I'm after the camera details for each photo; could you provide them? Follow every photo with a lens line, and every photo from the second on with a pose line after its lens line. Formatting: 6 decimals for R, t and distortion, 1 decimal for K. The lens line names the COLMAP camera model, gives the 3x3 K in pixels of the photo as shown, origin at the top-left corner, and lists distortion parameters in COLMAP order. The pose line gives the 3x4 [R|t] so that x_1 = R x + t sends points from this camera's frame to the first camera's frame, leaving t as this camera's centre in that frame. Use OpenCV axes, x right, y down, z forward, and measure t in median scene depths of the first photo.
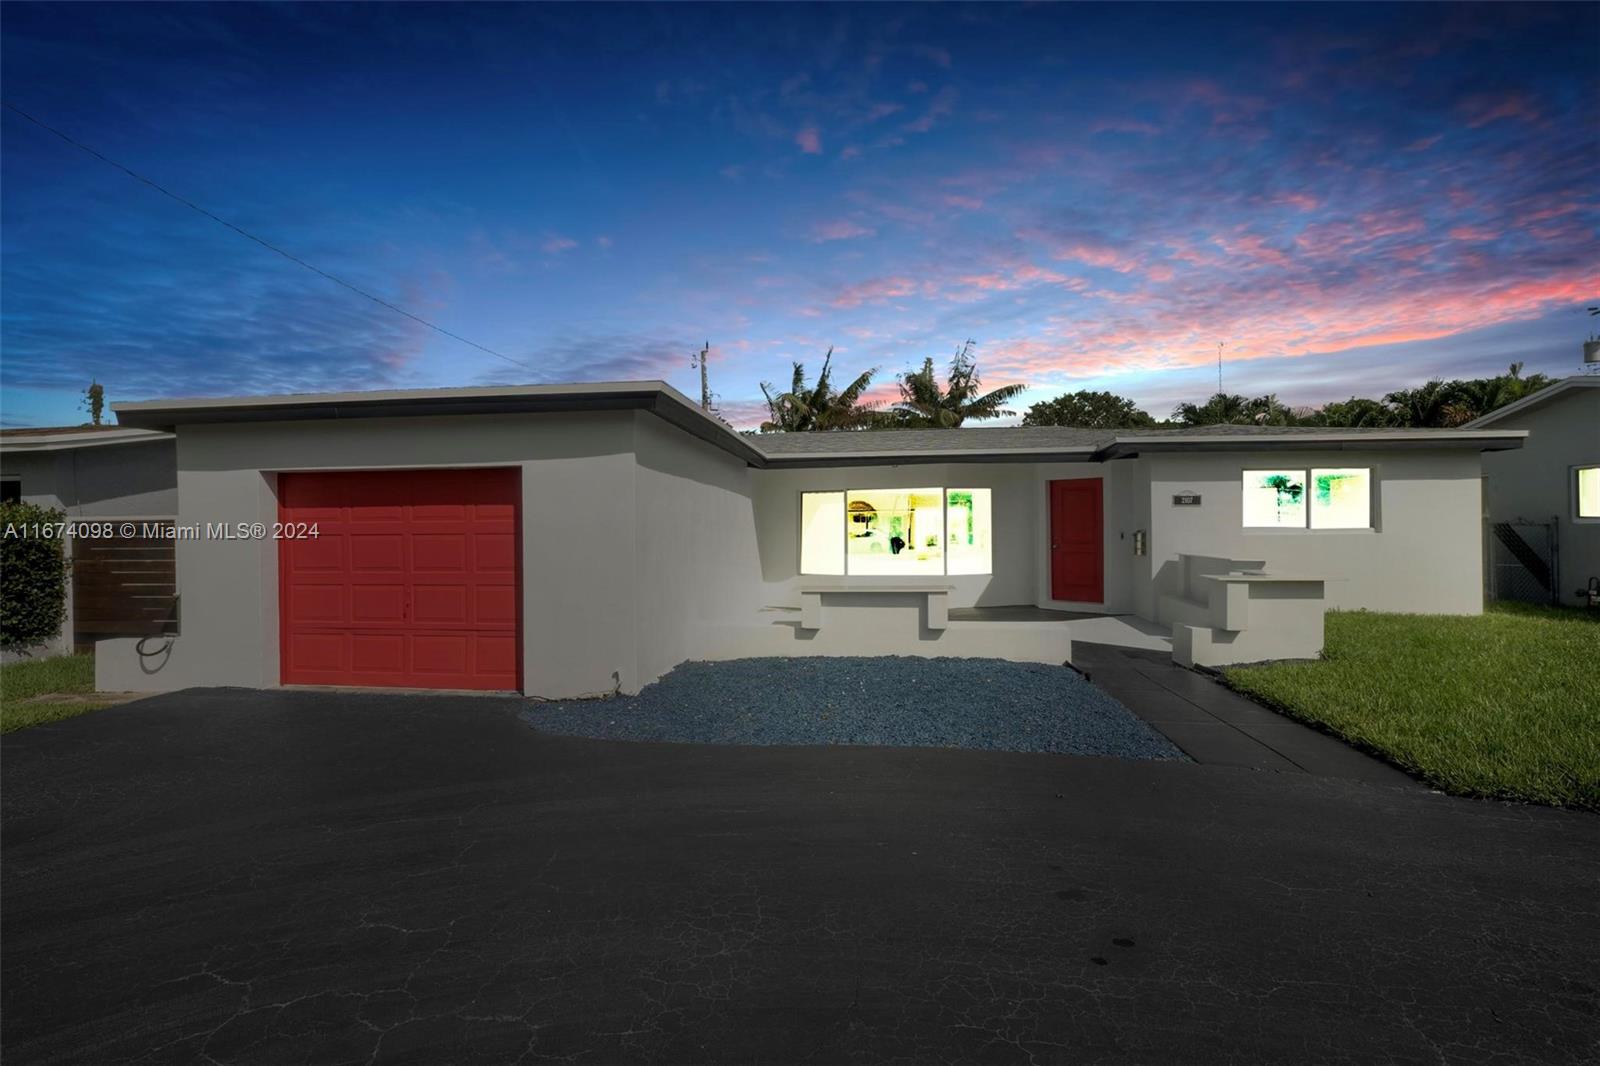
lens RADIAL K [[702.3, 0, 795.7], [0, 702.3, 530.3], [0, 0, 1]] dist [-0.002924, -0.000483]
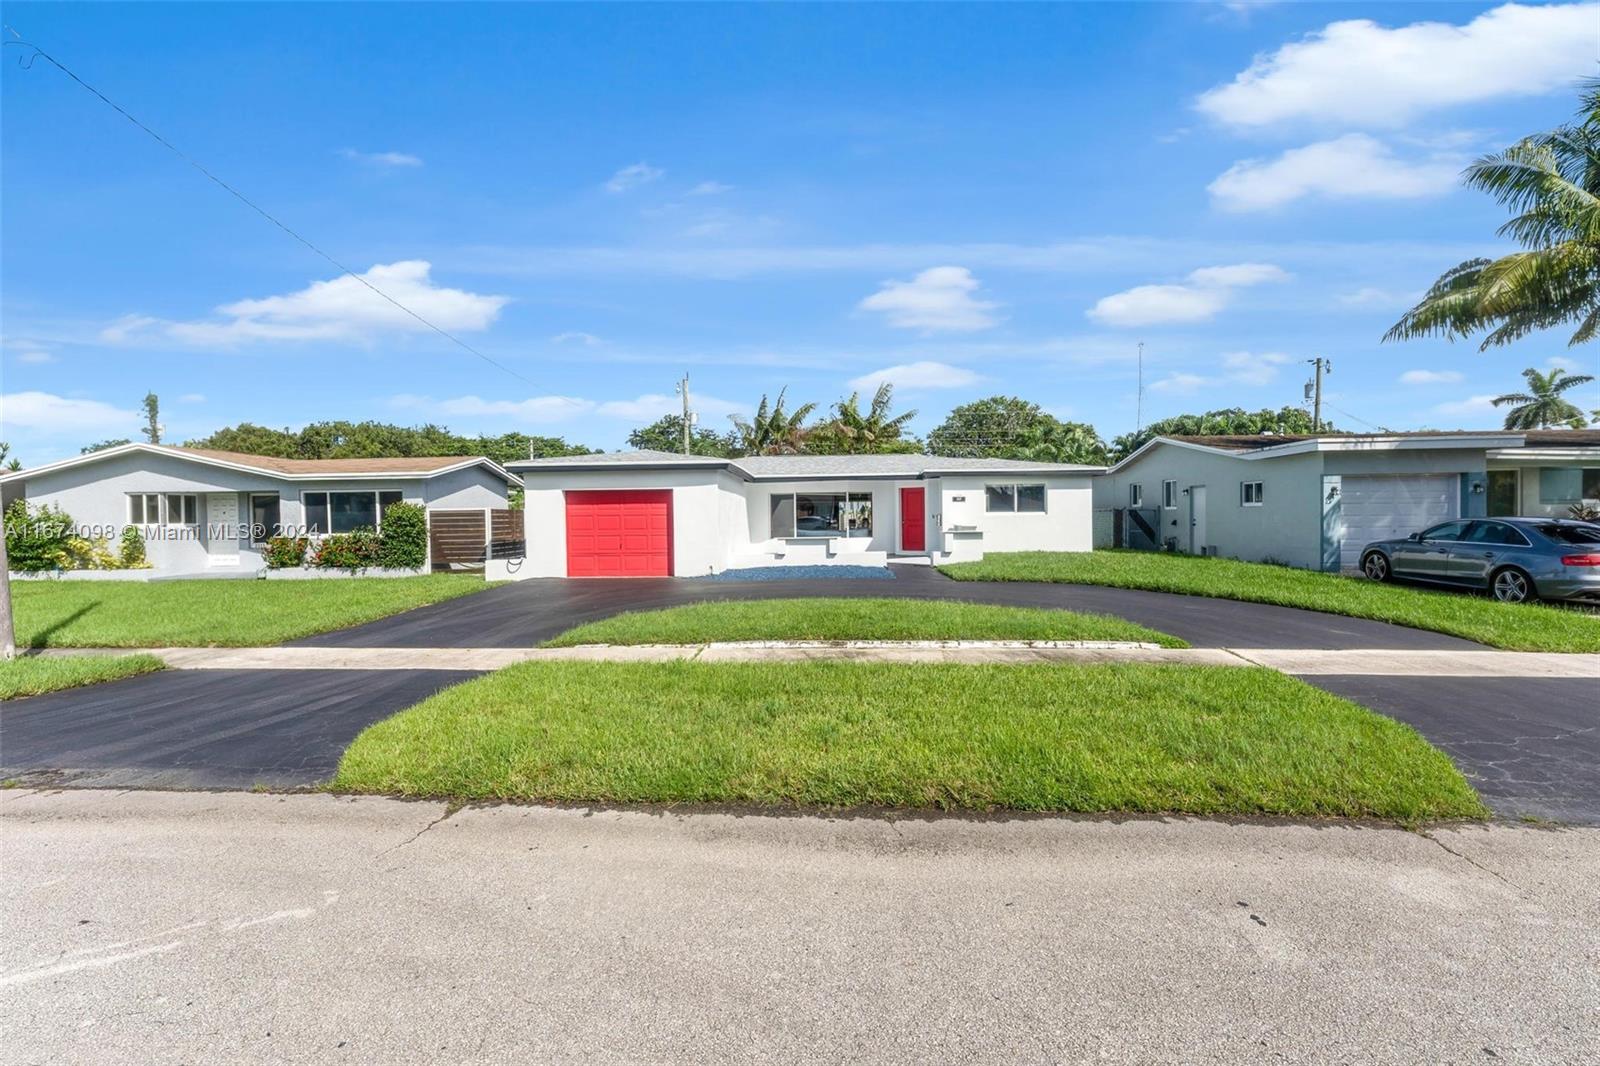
lens RADIAL K [[702.3, 0, 795.7], [0, 702.3, 530.3], [0, 0, 1]] dist [-0.002924, -0.000483]
pose [[0.997105, -0.005490, 0.075843, -0.095949], [0.004264, 0.999858, 0.016317, 0.015664], [-0.075922, -0.015947, 0.996986, -1.192144]]
